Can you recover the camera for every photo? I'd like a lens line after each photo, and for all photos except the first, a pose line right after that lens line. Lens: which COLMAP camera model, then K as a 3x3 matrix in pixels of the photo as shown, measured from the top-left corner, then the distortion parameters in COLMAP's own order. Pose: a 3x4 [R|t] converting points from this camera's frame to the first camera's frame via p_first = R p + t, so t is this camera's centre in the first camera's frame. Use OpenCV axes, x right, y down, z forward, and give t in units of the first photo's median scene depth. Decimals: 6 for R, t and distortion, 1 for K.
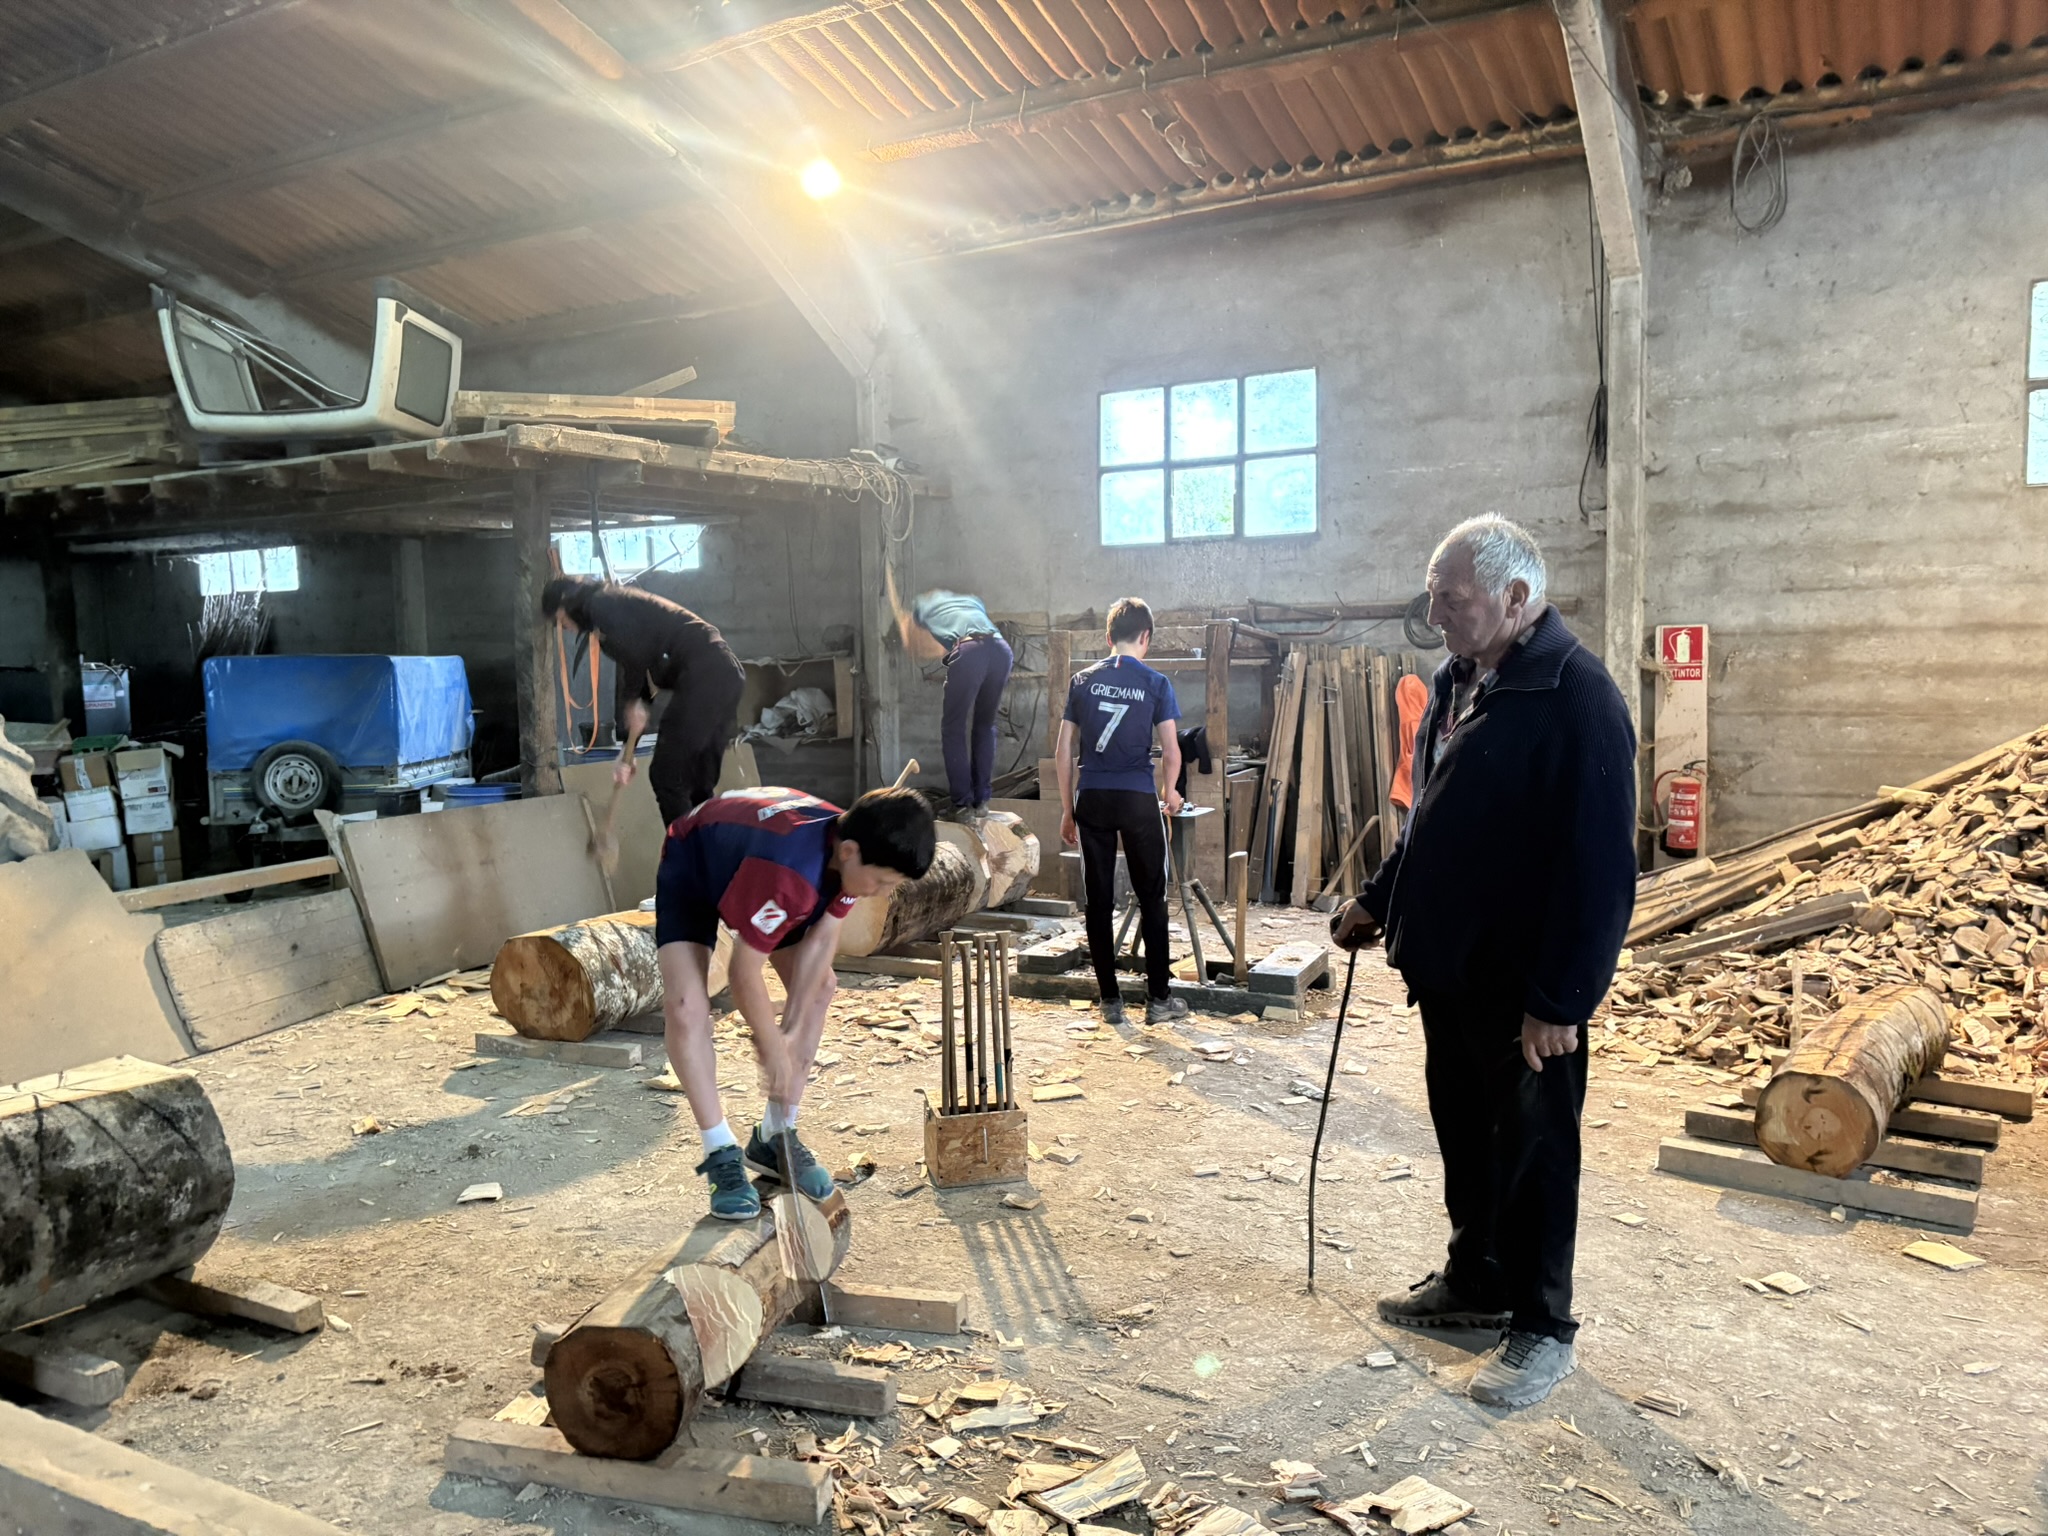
lens RADIAL K [[1542.9, 0, 1011.1], [0, 1542.9, 773.2], [0, 0, 1]] dist [0.055403, -0.055980]
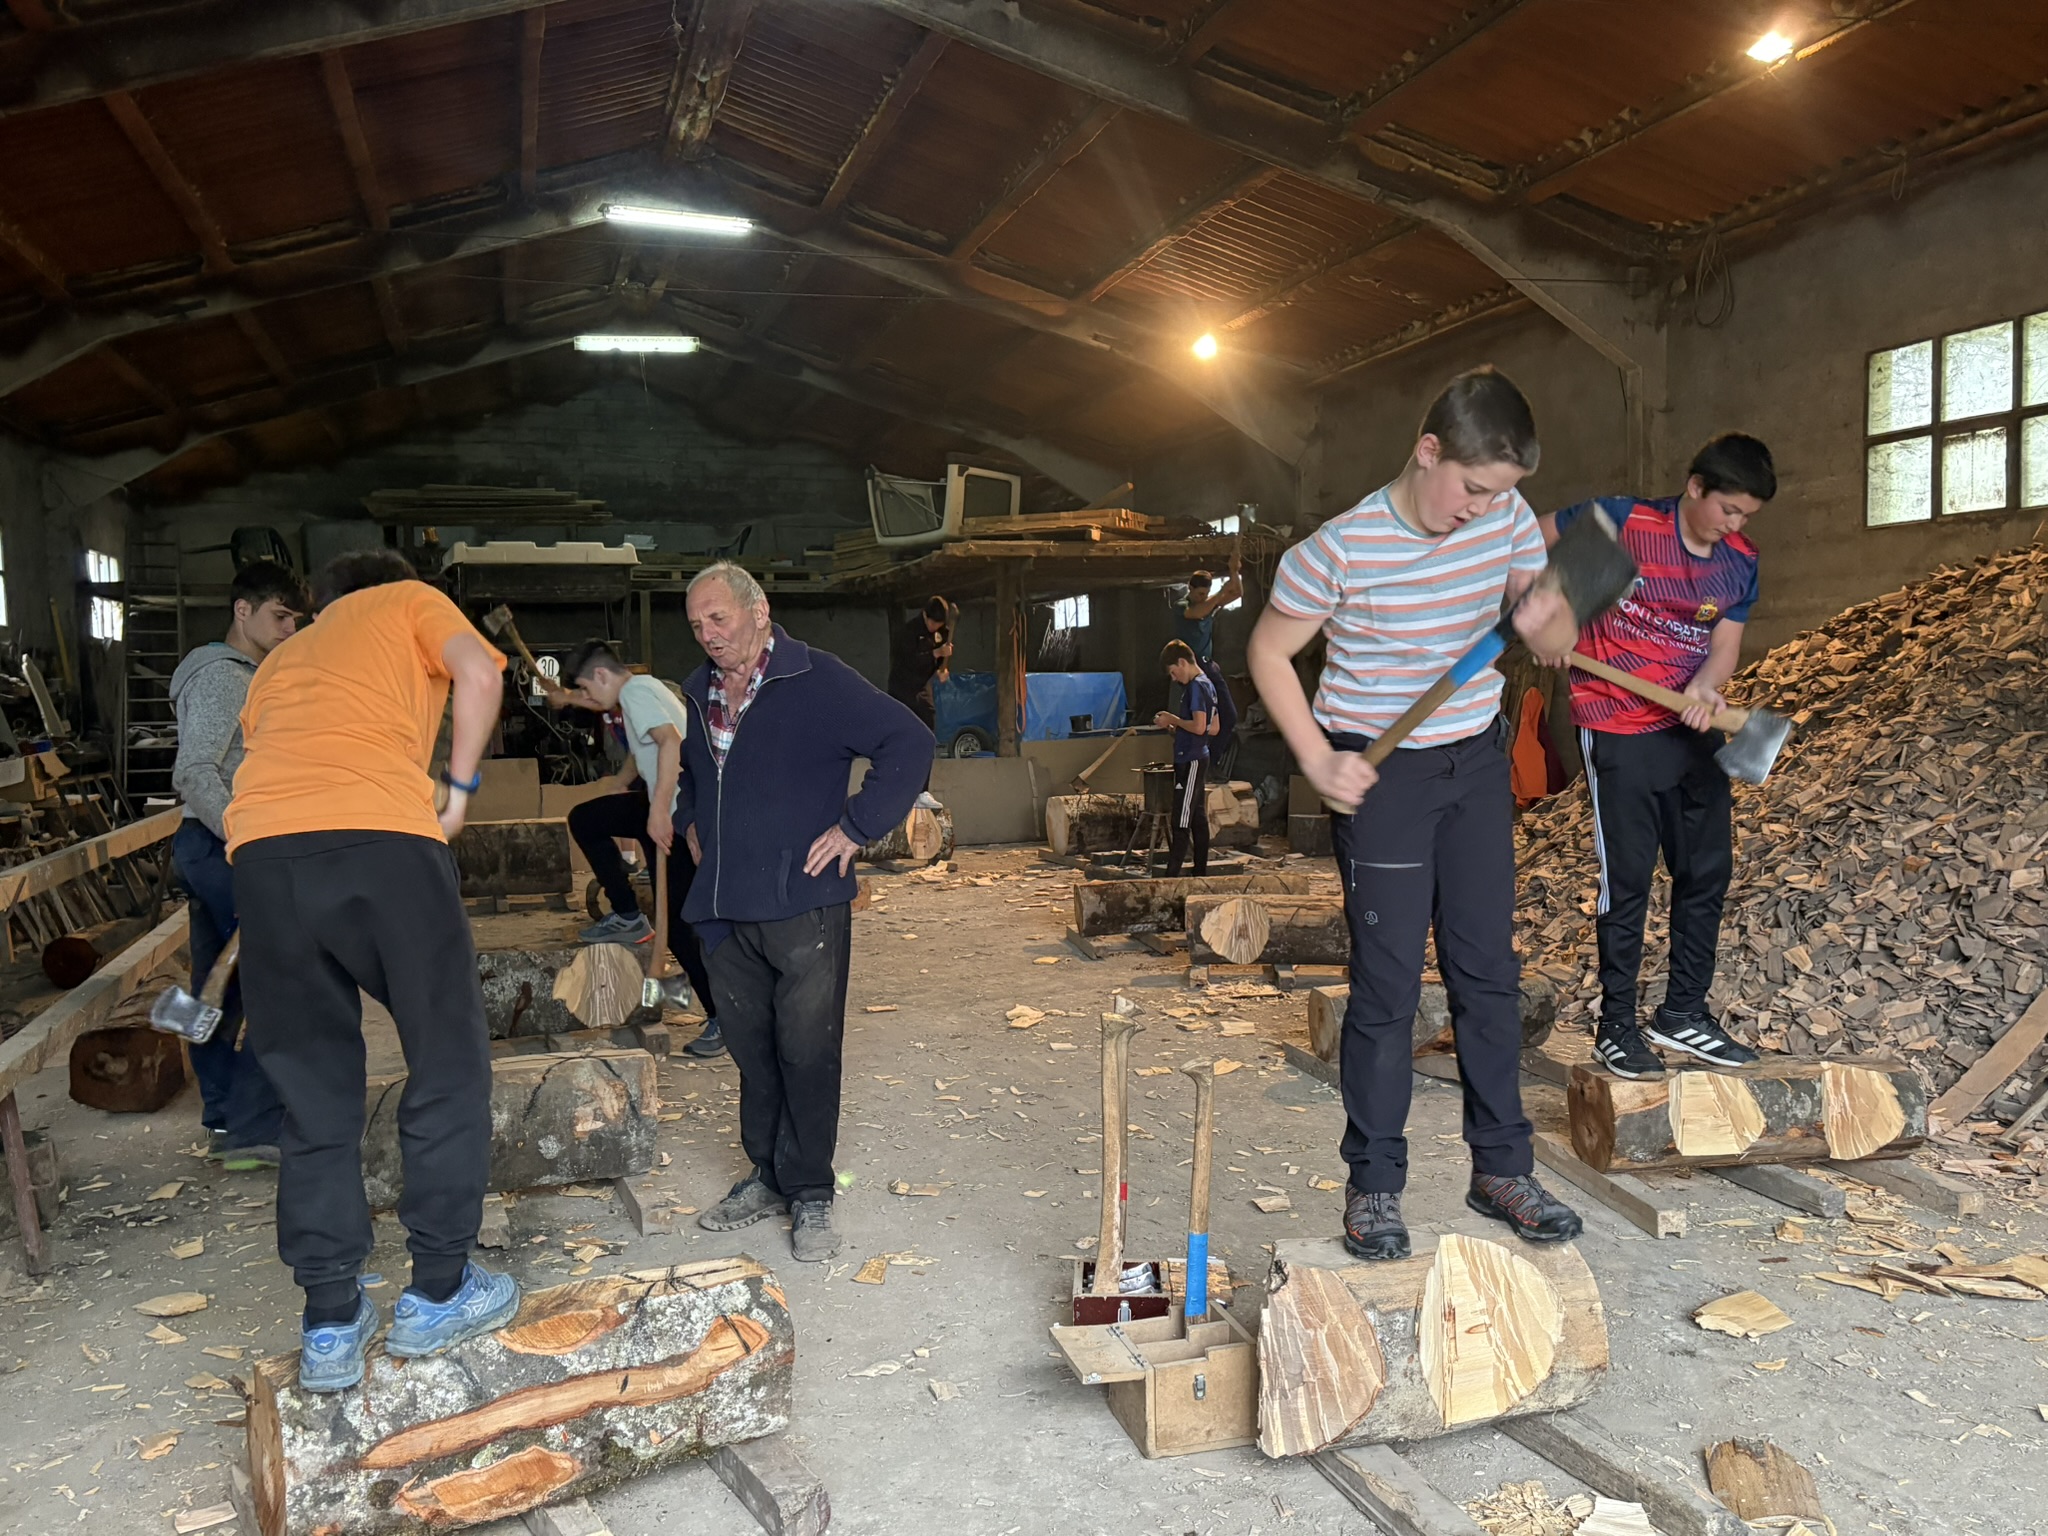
lens RADIAL K [[1717.7, 0, 1038.1], [0, 1717.7, 767.3], [0, 0, 1]] dist [0.051099, -0.032014]
pose [[0.742401, 0.037285, -0.668917, 0.964173], [-0.048391, 0.998827, 0.001967, 0.019260], [0.668205, 0.030909, 0.743335, -0.333579]]
